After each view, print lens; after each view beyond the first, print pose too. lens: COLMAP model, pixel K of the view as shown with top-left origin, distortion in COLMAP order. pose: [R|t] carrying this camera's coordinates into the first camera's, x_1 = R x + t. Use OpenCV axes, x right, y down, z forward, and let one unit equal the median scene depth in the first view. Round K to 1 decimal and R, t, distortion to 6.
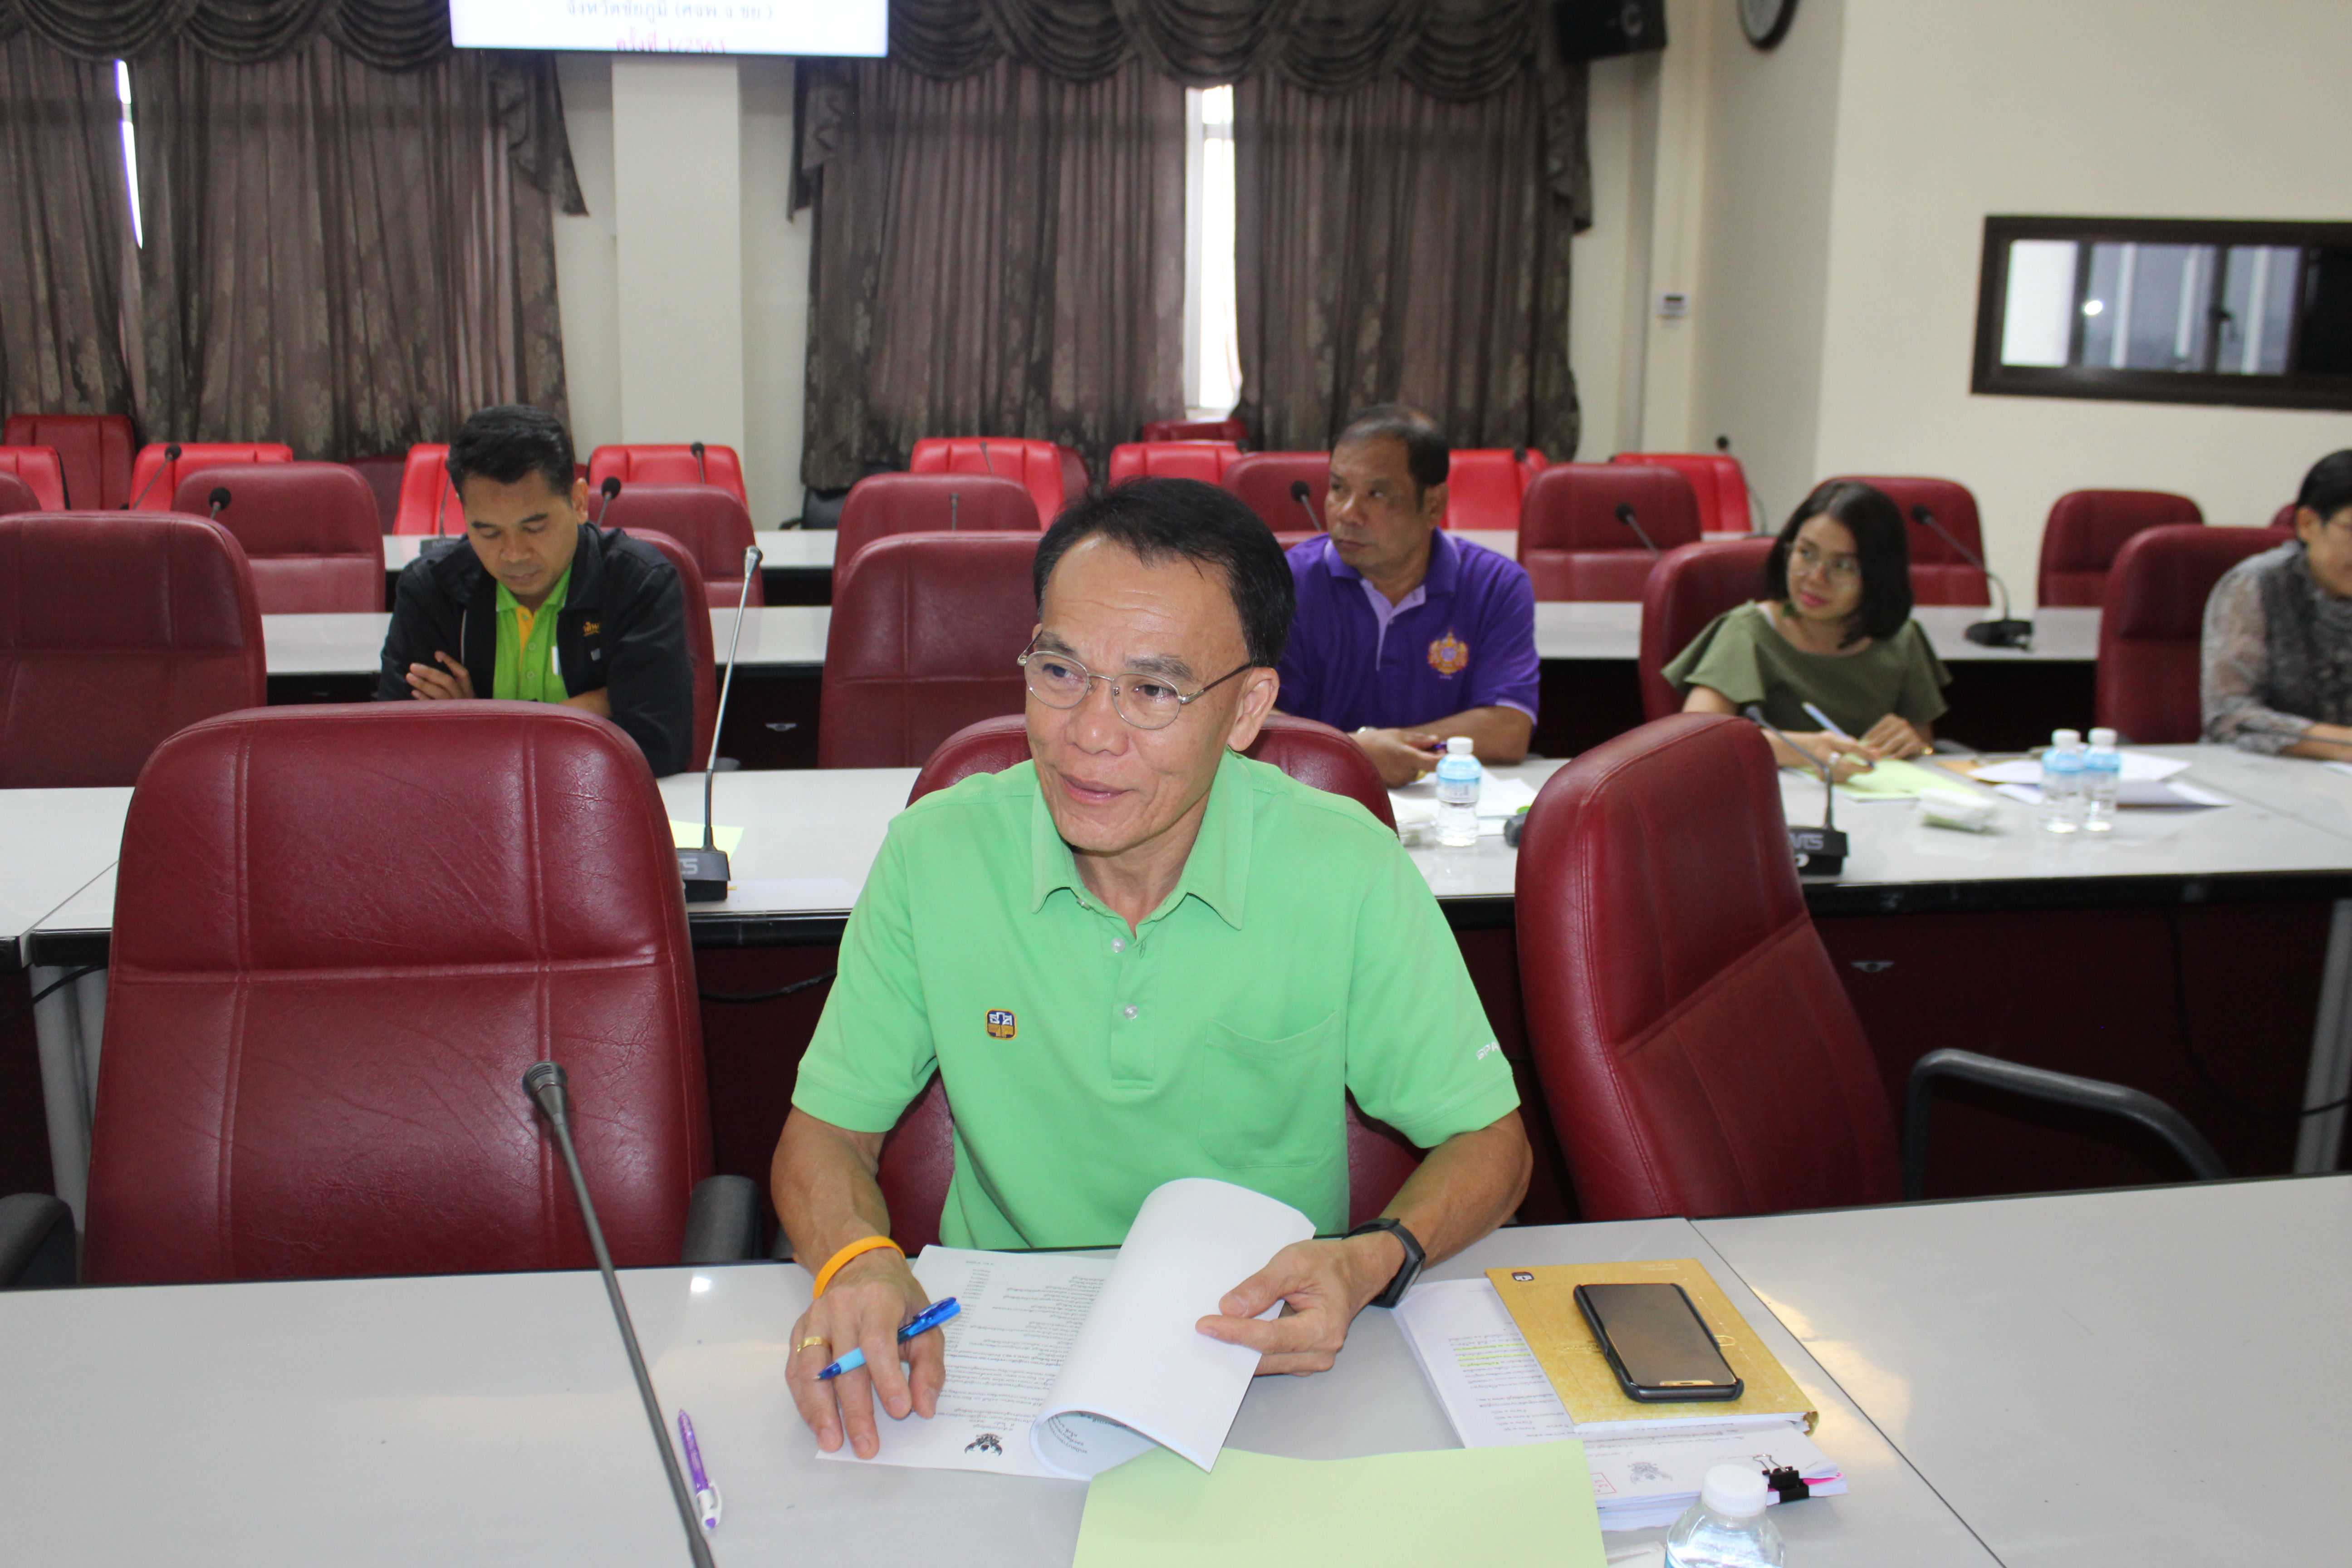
lens RADIAL K [[2133.1, 0, 1218.6], [0, 2133.1, 756.5], [0, 0, 1]] dist [-0.118482, 0.081515]
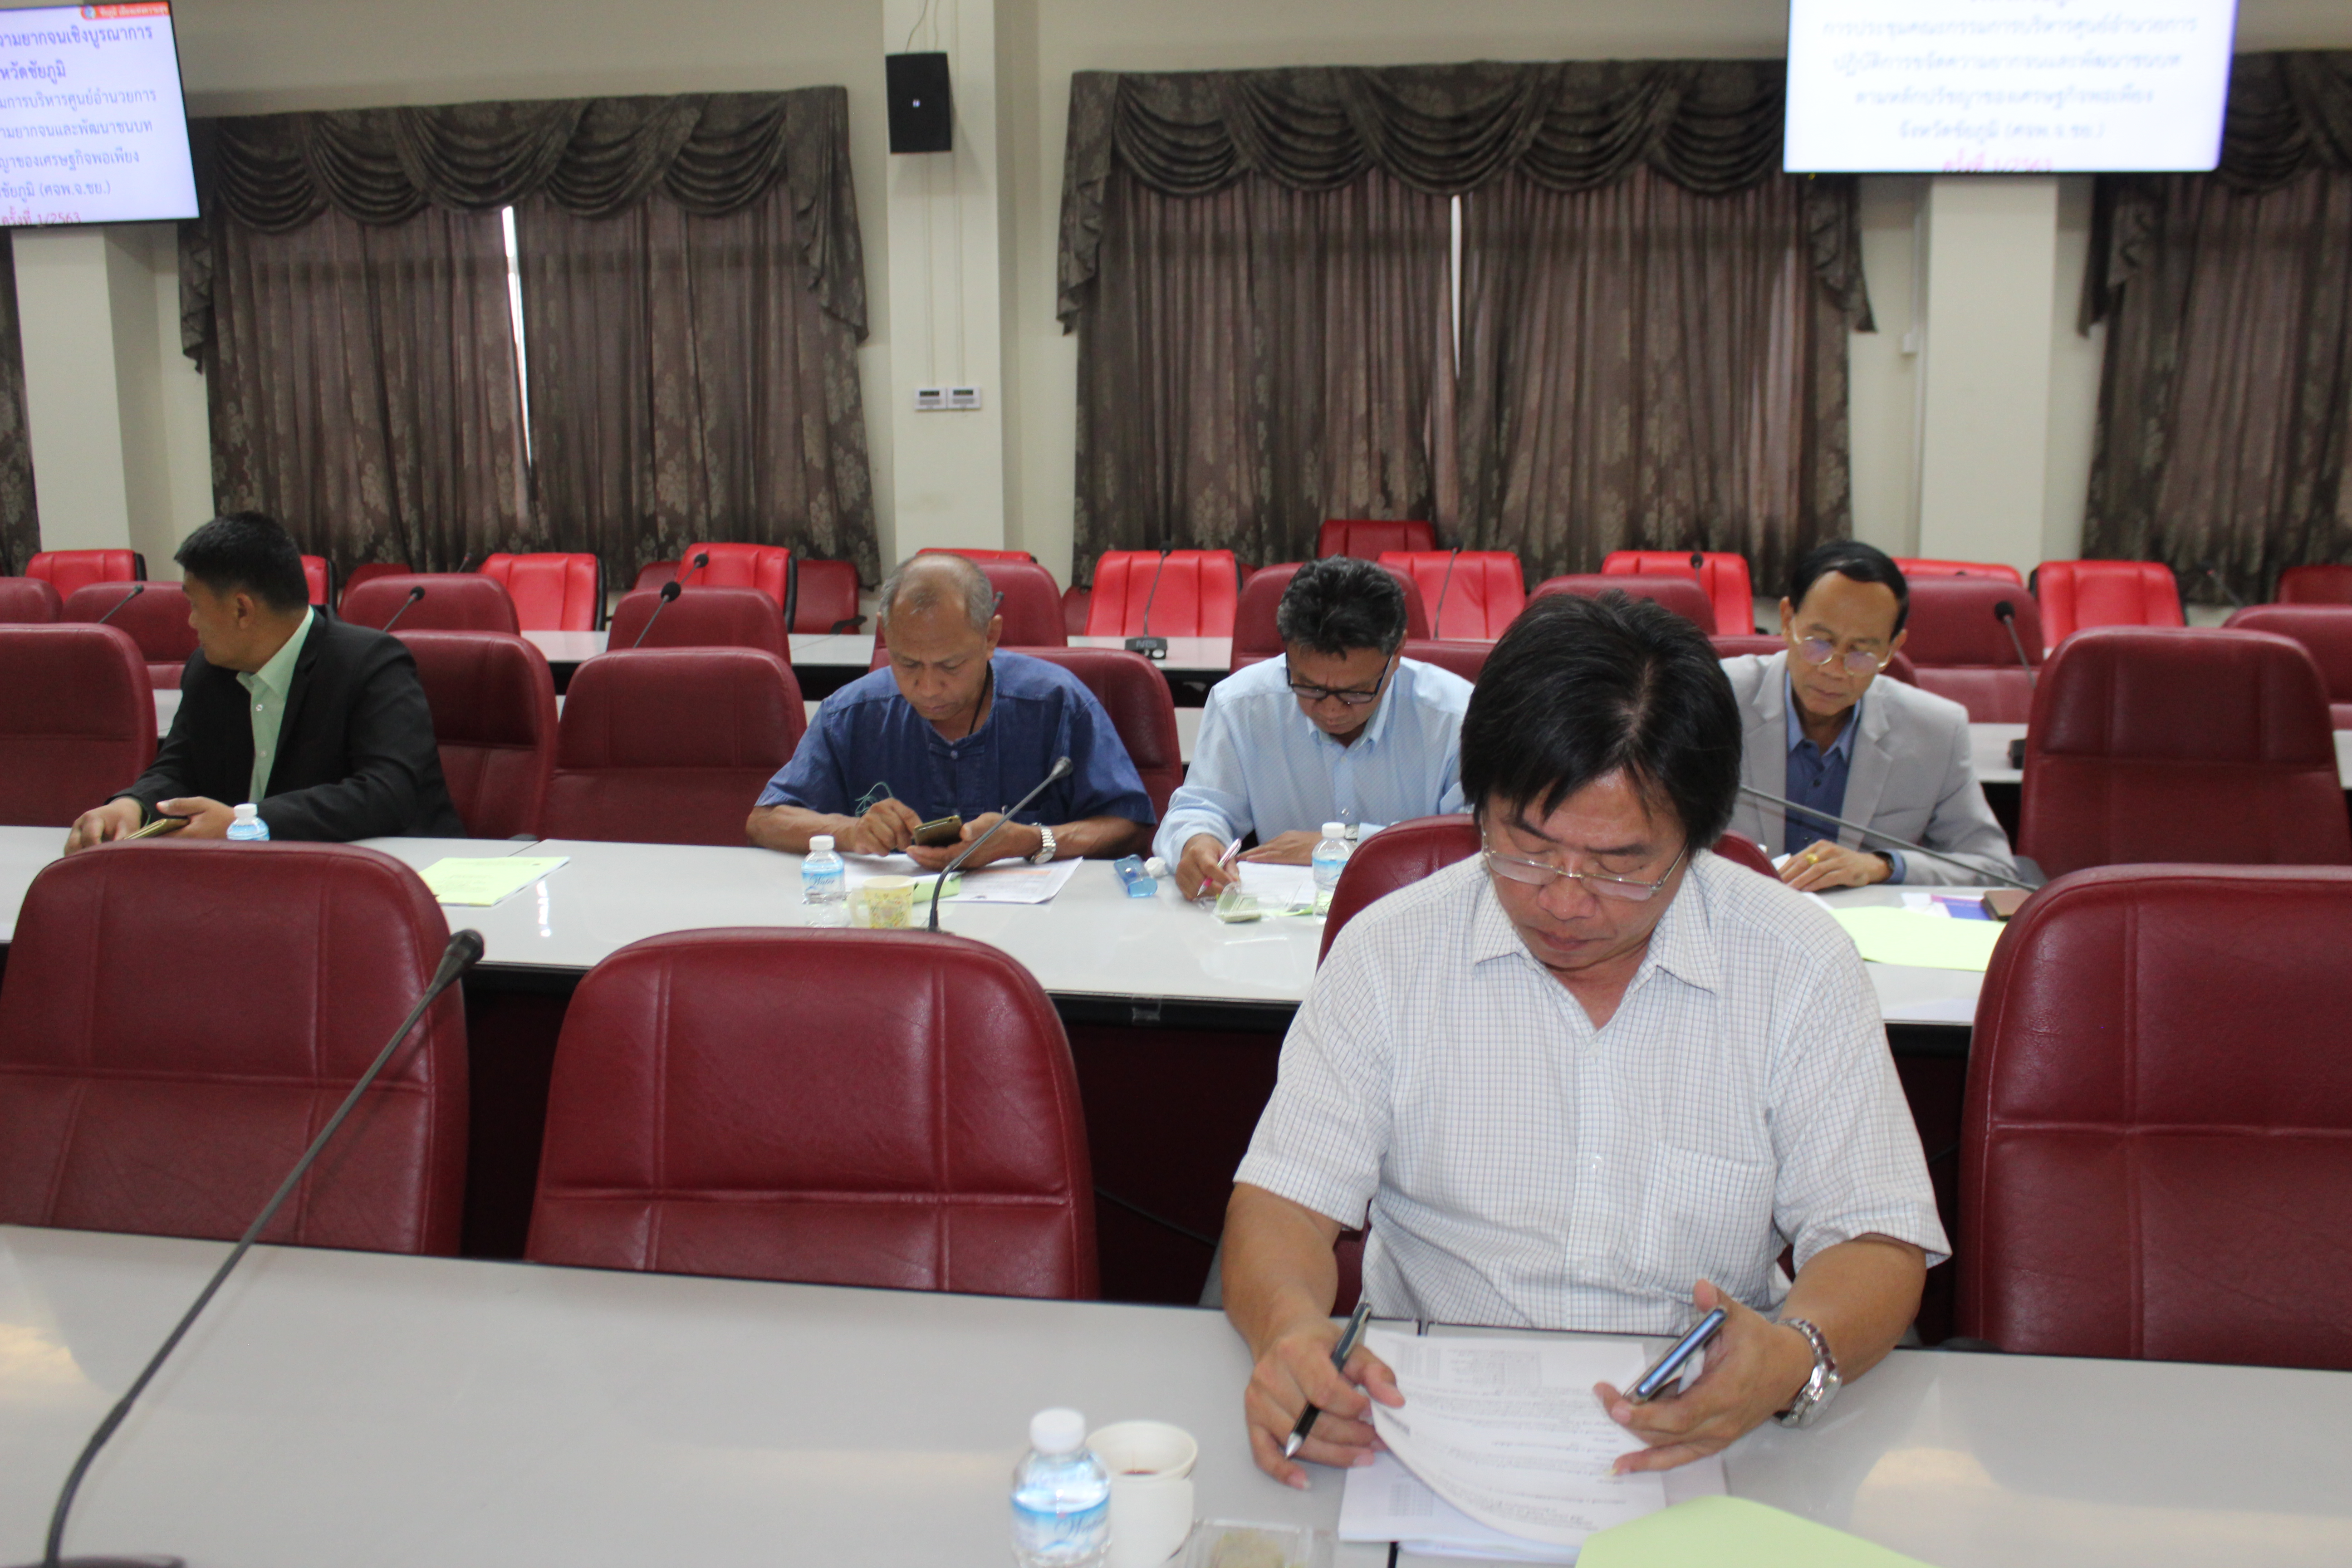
lens RADIAL K [[2133.1, 0, 1213.5], [0, 2133.1, 756.6], [0, 0, 1]] dist [-0.118482, 0.081515]
pose [[0.948213, 0.031528, -0.316067, -0.279329], [-0.047284, 0.997985, -0.042303, 0.006322], [0.314096, 0.055058, 0.947793, -0.058068]]
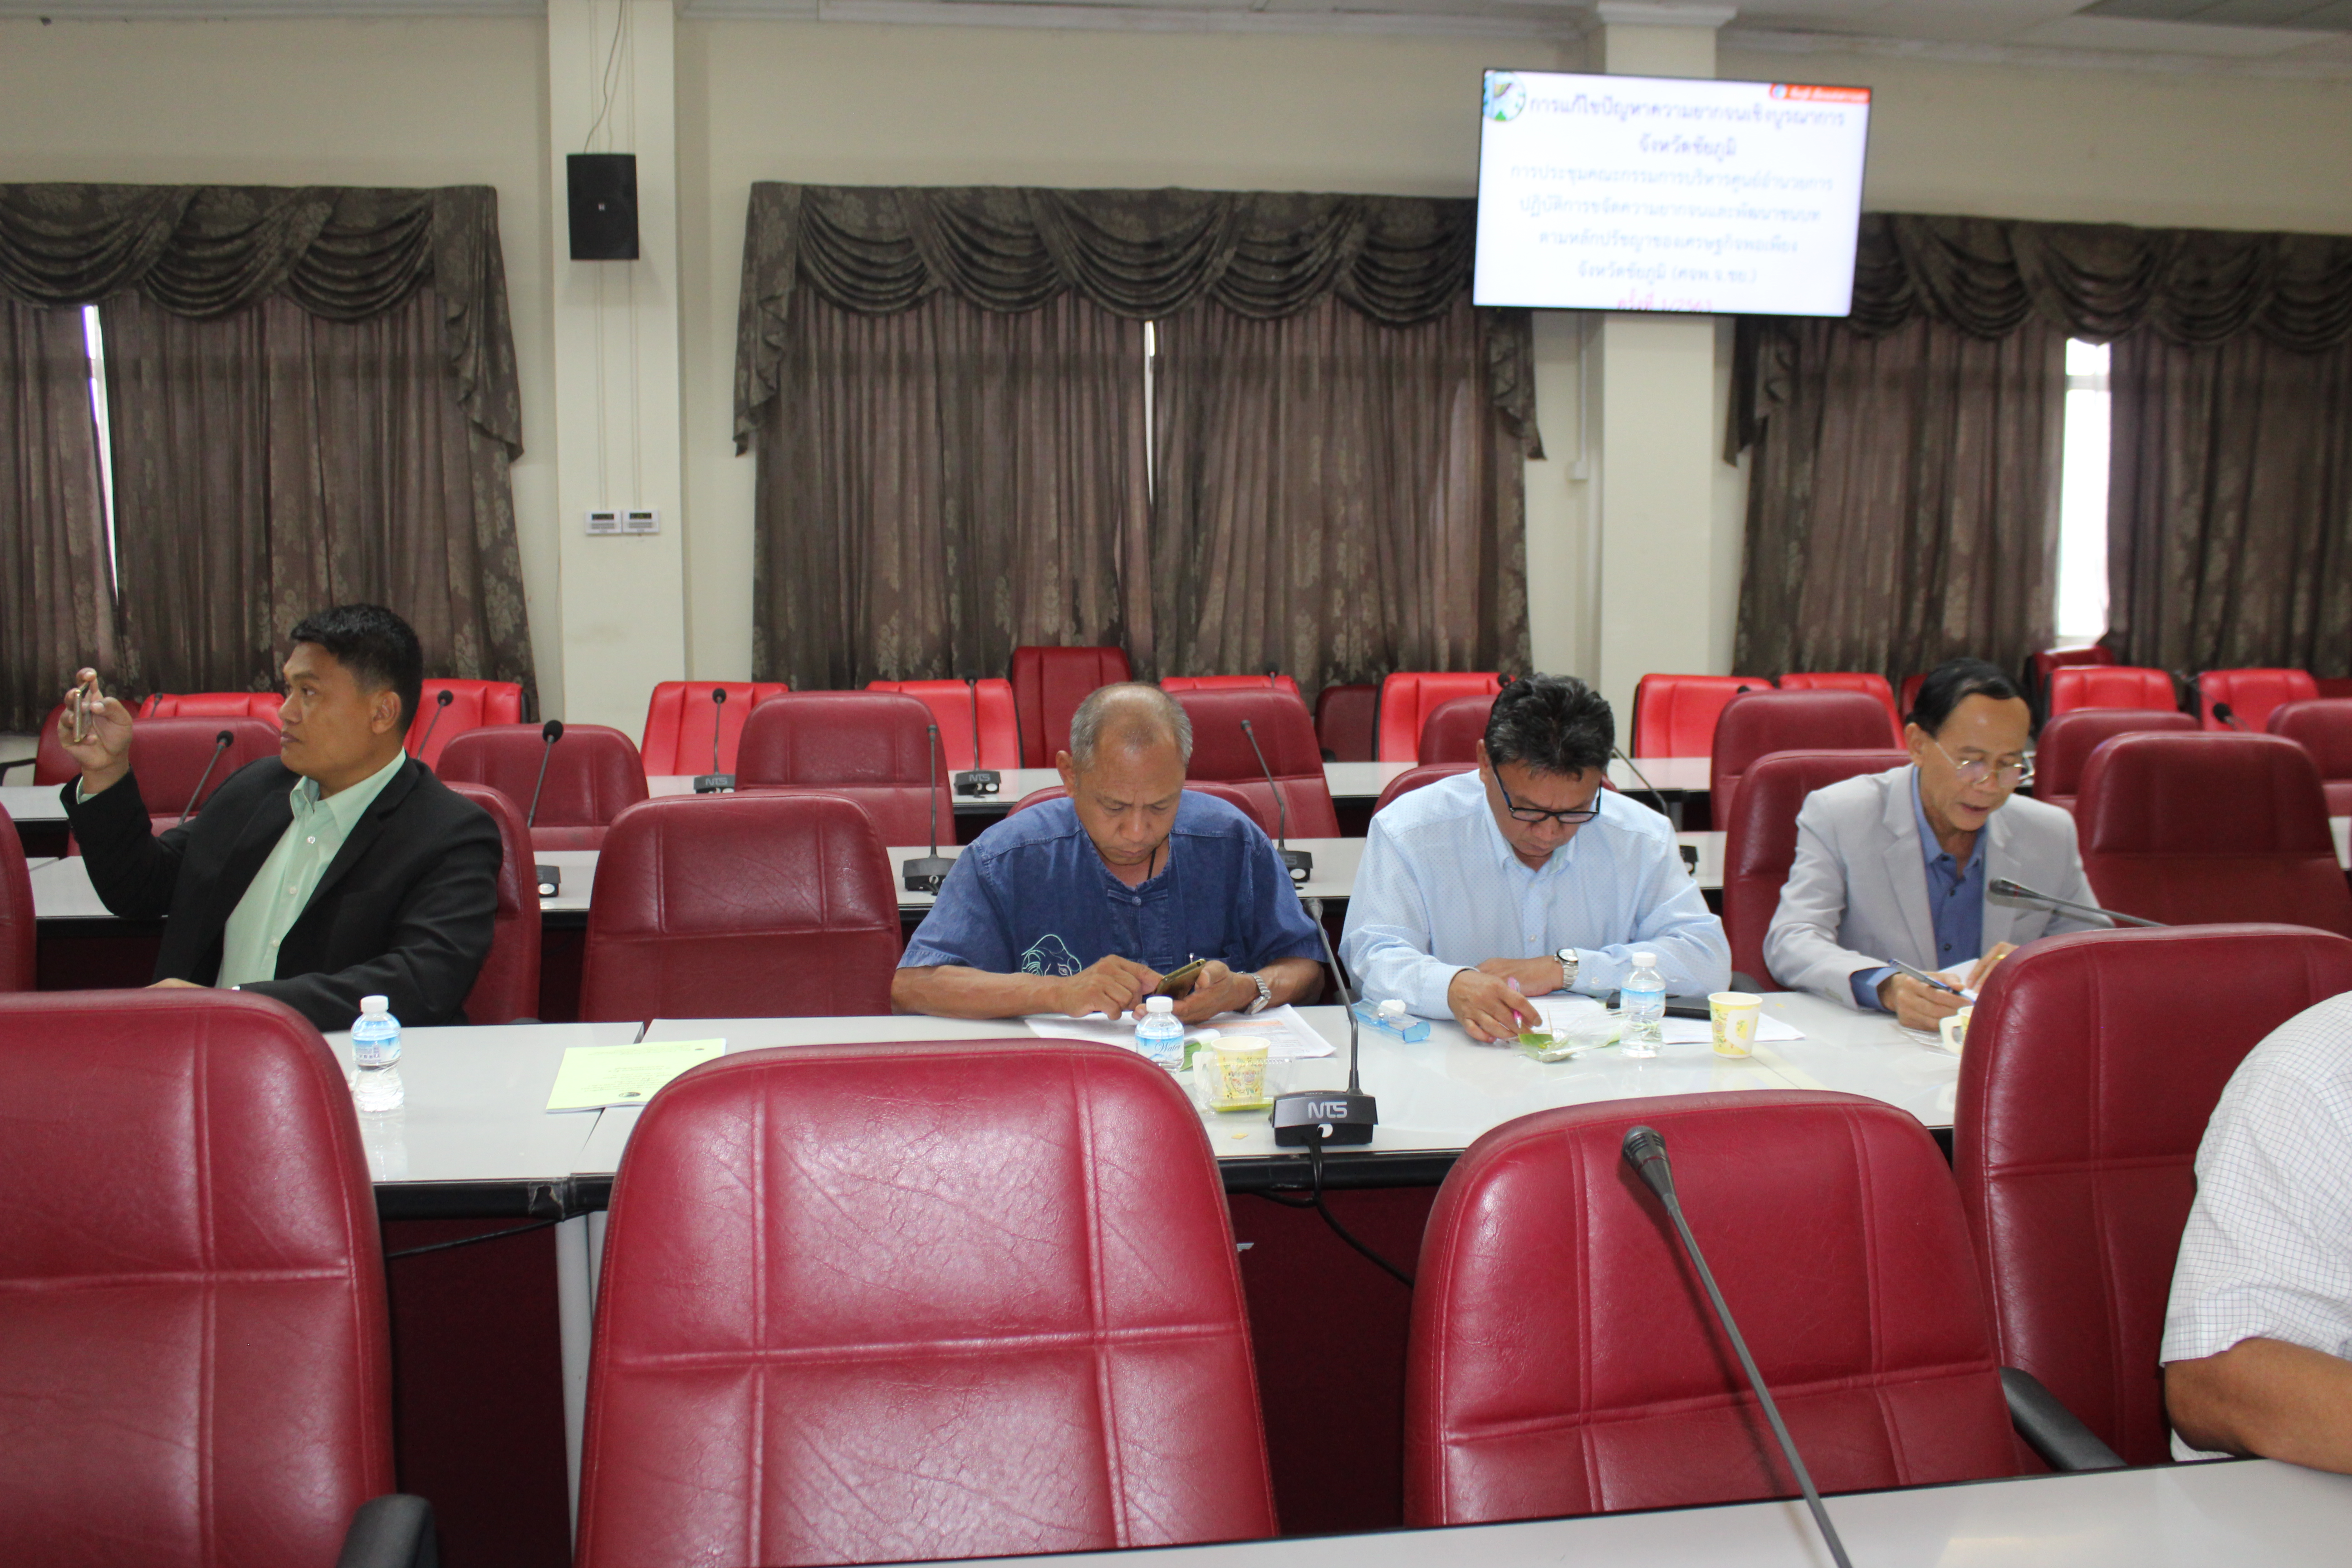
lens RADIAL K [[2133.1, 0, 1207.4], [0, 2133.1, 779.2], [0, 0, 1]] dist [-0.118482, 0.081515]
pose [[0.999506, -0.012221, -0.028955, -0.446567], [0.009478, 0.995617, -0.093040, 0.002974], [0.029966, 0.092719, 0.995241, -0.066436]]
